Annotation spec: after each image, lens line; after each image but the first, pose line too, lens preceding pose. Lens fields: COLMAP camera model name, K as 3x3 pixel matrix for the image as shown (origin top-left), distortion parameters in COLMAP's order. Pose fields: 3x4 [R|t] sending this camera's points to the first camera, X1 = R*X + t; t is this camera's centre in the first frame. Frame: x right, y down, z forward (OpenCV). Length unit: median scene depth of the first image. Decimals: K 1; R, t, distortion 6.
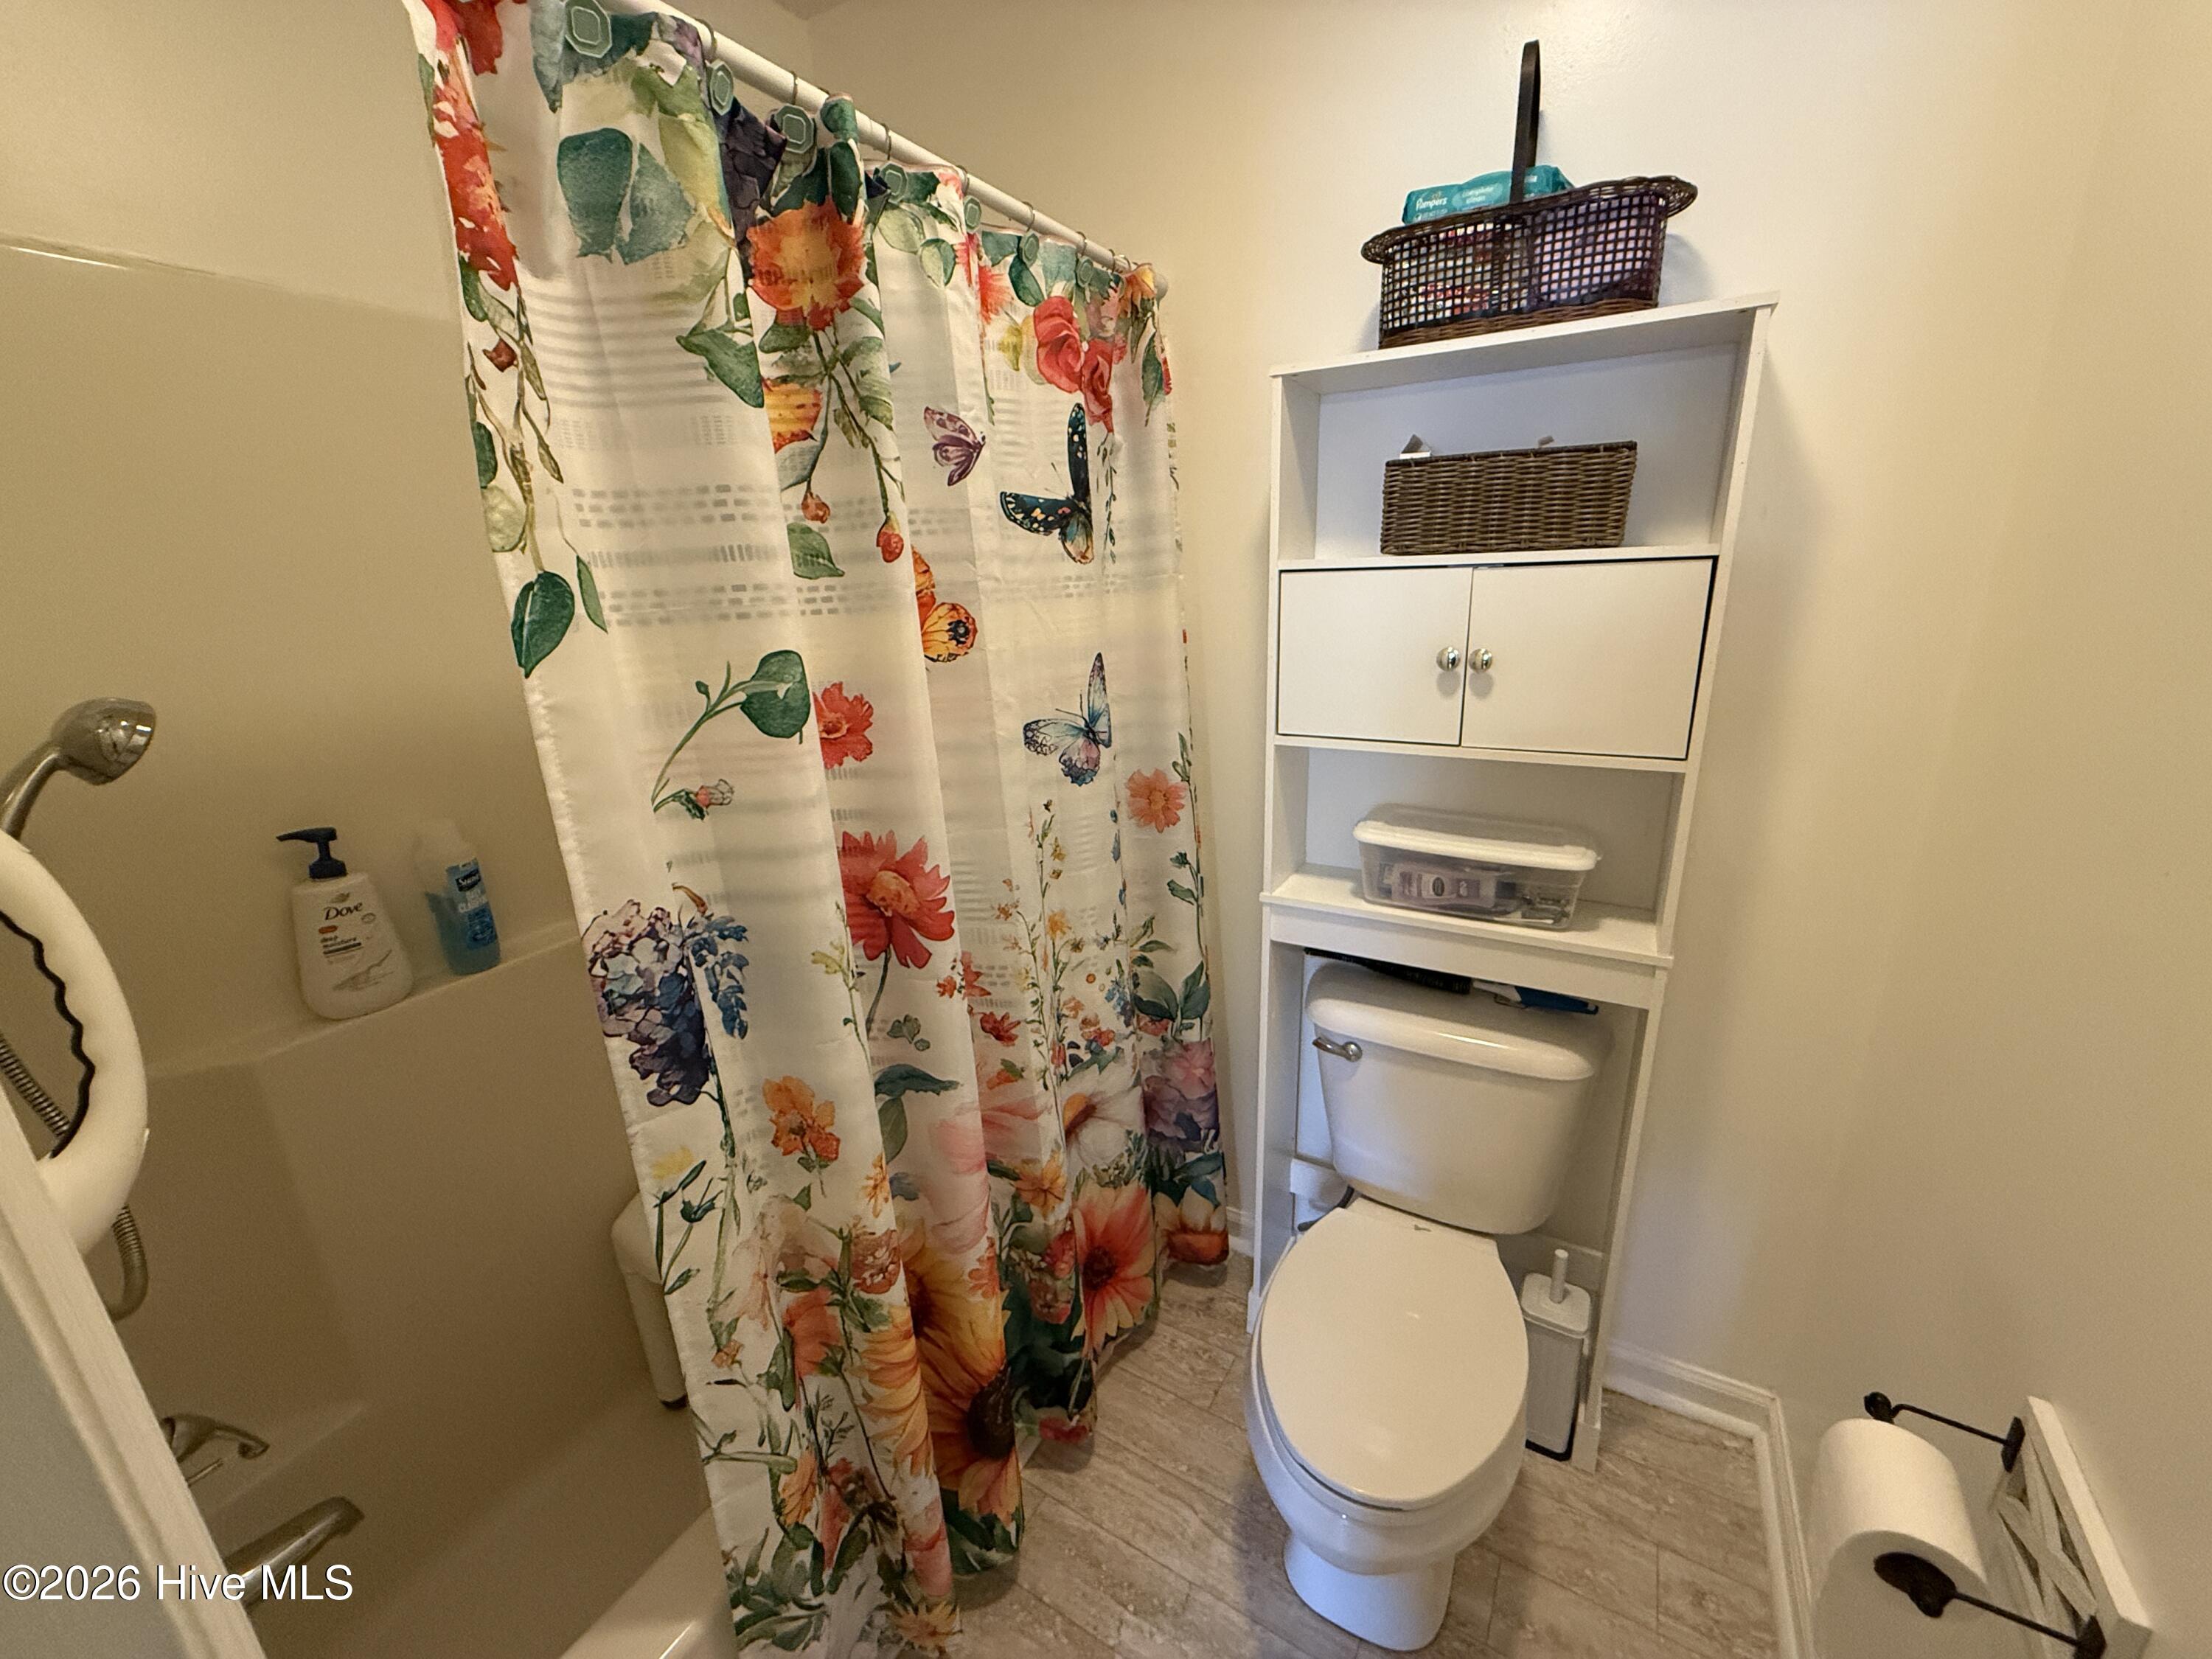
lens RADIAL K [[878.5, 0, 1110.9], [0, 878.5, 827.9], [0, 0, 1]] dist [-0.001417, 0.000424]
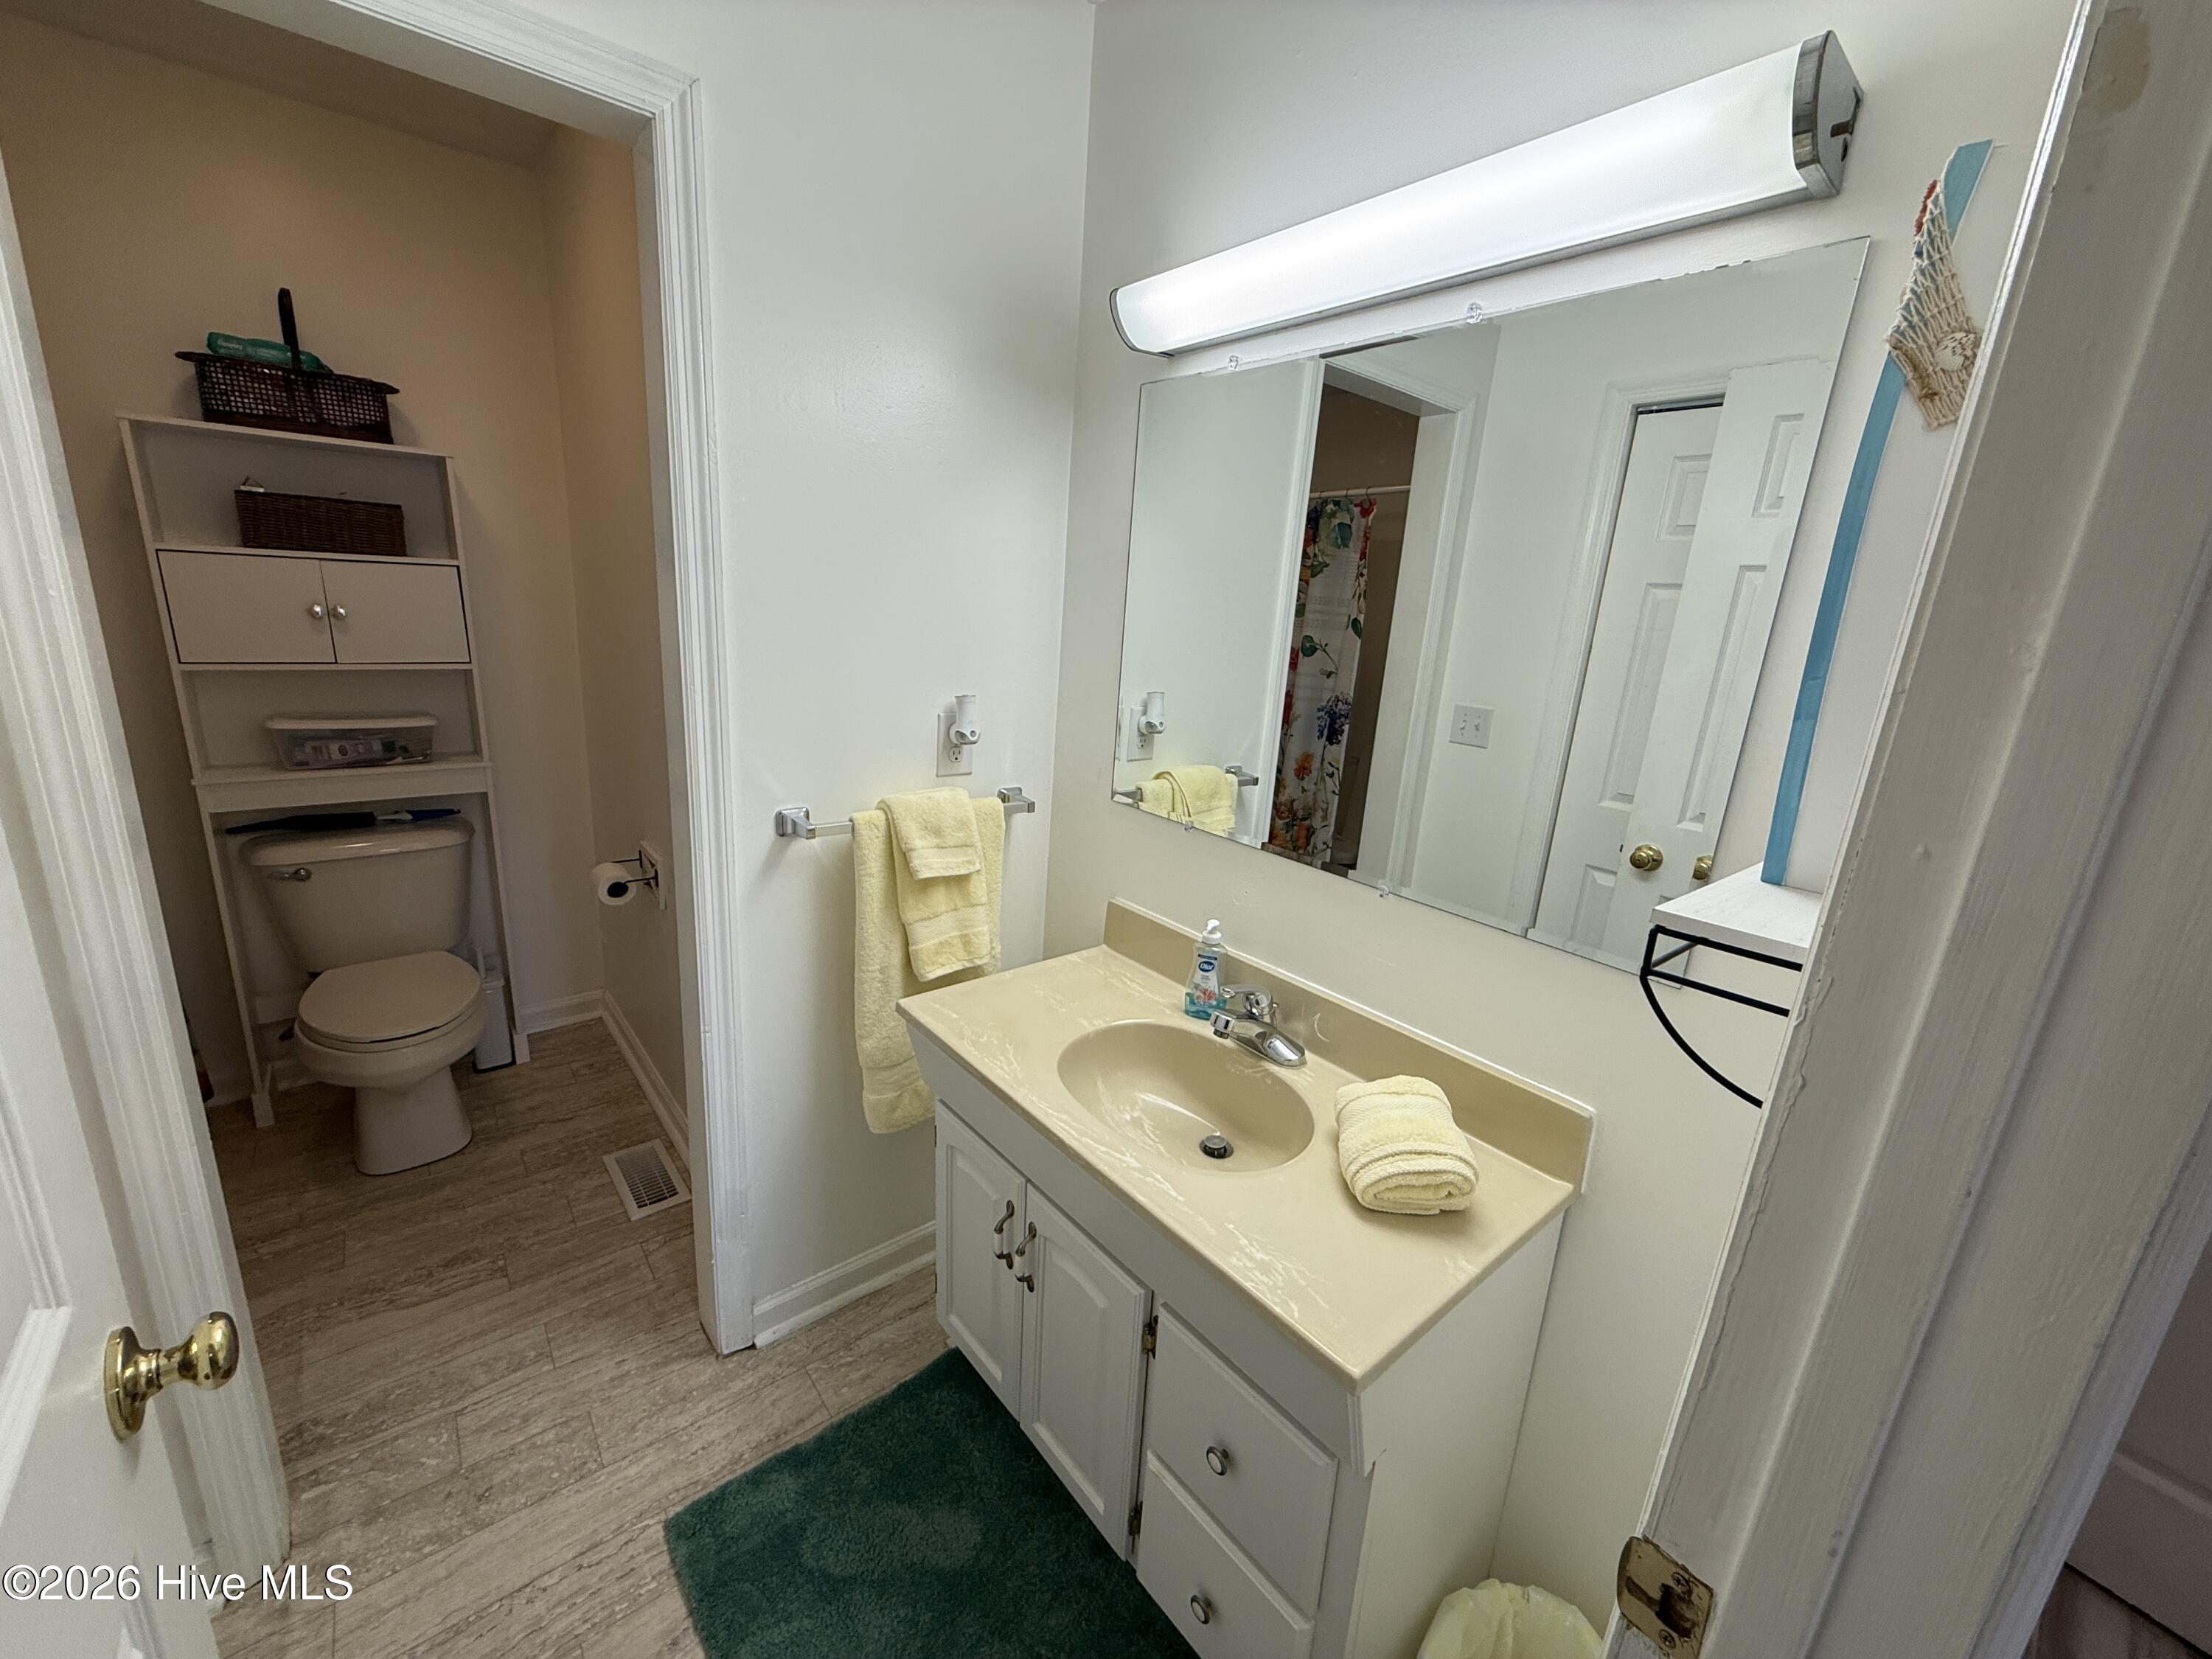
lens RADIAL K [[878.5, 0, 1091.7], [0, 878.5, 827.9], [0, 0, 1]] dist [-0.001417, 0.000424]
pose [[0.349308, -0.179640, 0.919627, -0.330115], [0.206064, 0.972150, 0.111630, 0.150941], [-0.914069, 0.150509, 0.376597, -0.434370]]
